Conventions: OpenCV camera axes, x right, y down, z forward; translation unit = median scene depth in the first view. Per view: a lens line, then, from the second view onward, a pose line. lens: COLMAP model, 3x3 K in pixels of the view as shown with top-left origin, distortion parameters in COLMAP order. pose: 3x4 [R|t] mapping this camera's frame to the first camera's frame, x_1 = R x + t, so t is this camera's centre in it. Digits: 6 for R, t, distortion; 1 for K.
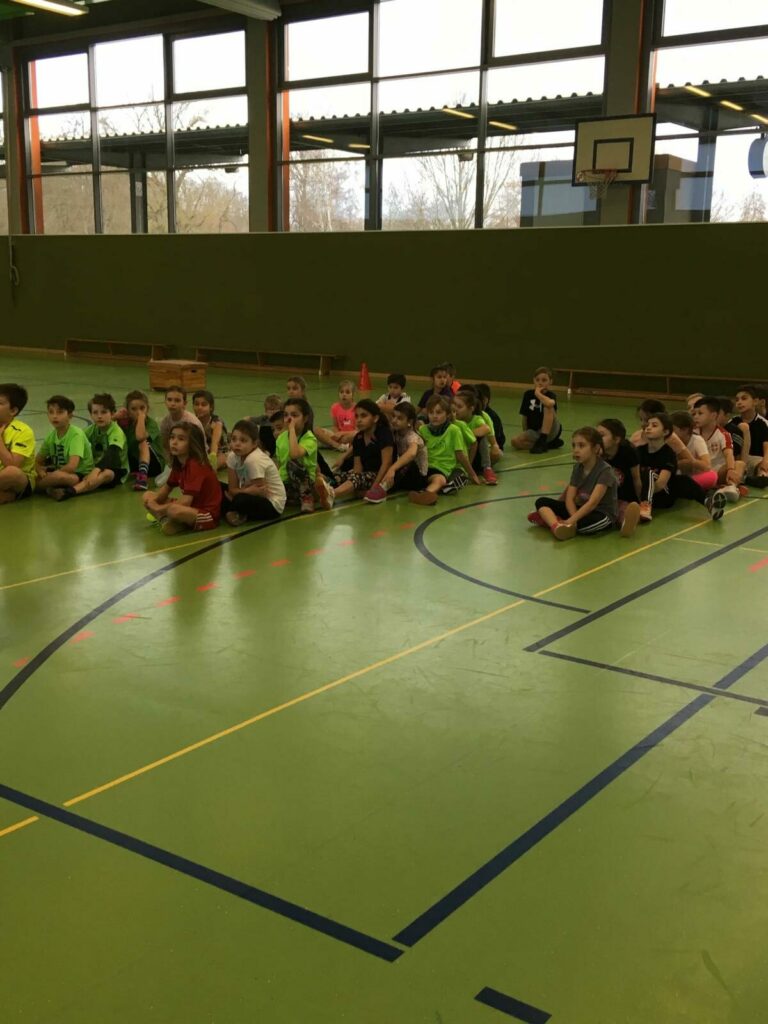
lens RADIAL K [[1119.1, 0, 384.0], [0, 1119.1, 512.0], [0, 0, 1]] dist [0.090973, -0.014205]
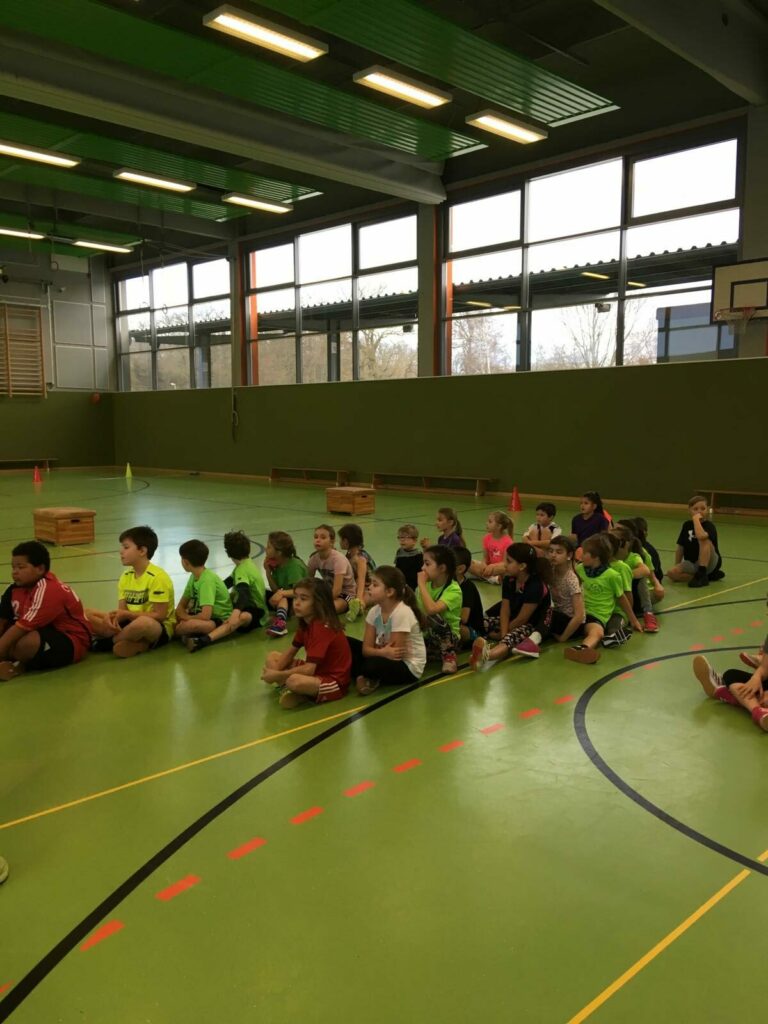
lens RADIAL K [[866.3, 0, 384.0], [0, 866.3, 512.0], [0, 0, 1]] dist [0.140292, -0.209201]
pose [[0.985804, -0.004289, -0.167847, -0.000913], [-0.011090, 0.995827, -0.090580, -0.023322], [0.167535, 0.091156, 0.981643, 0.107744]]
